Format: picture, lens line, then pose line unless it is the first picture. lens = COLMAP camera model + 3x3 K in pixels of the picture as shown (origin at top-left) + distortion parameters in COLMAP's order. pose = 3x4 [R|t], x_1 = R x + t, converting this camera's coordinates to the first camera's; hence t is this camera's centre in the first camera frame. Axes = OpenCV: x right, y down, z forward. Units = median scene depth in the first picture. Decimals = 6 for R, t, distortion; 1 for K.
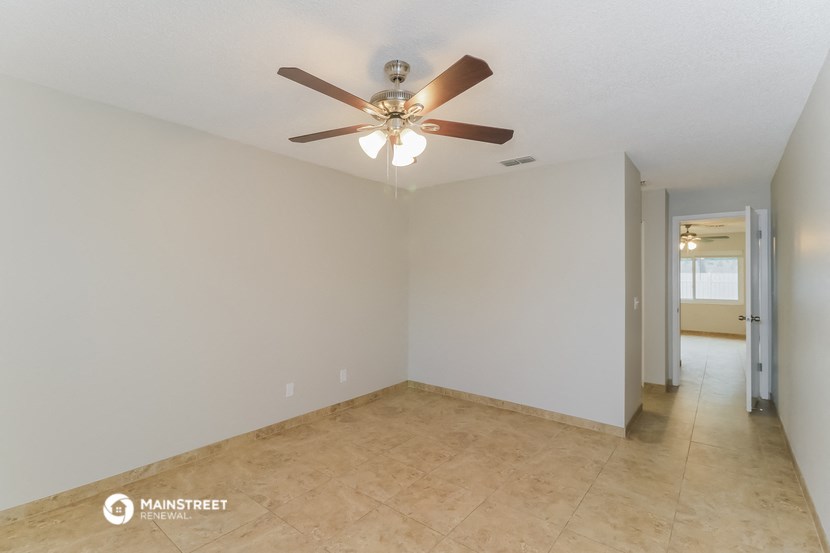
lens RADIAL K [[379.8, 0, 412.0], [0, 379.8, 281.2], [0, 0, 1]] dist [0.000168, -0.000279]
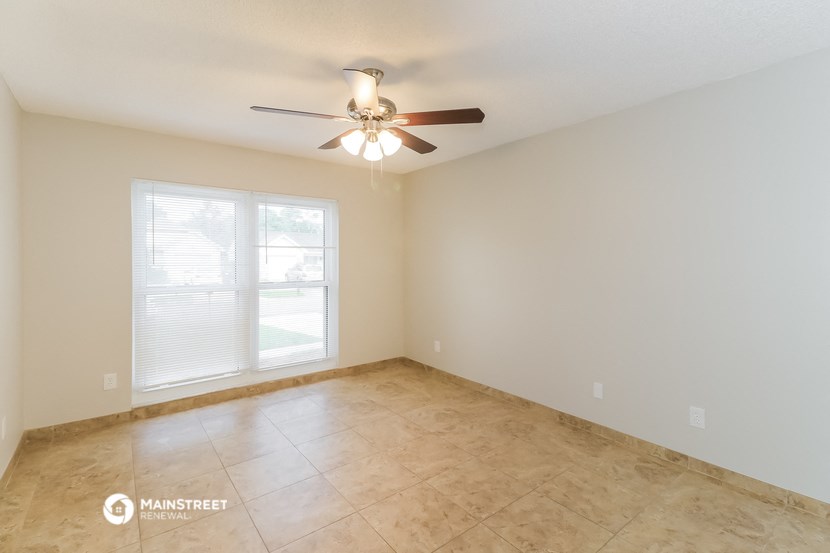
lens RADIAL K [[379.8, 0, 412.0], [0, 379.8, 281.2], [0, 0, 1]] dist [0.000168, -0.000279]
pose [[-0.223541, 0.053510, -0.973225, 0.711445], [-0.014940, 0.998186, 0.058314, 0.000982], [0.974580, 0.027576, -0.222336, 0.955147]]
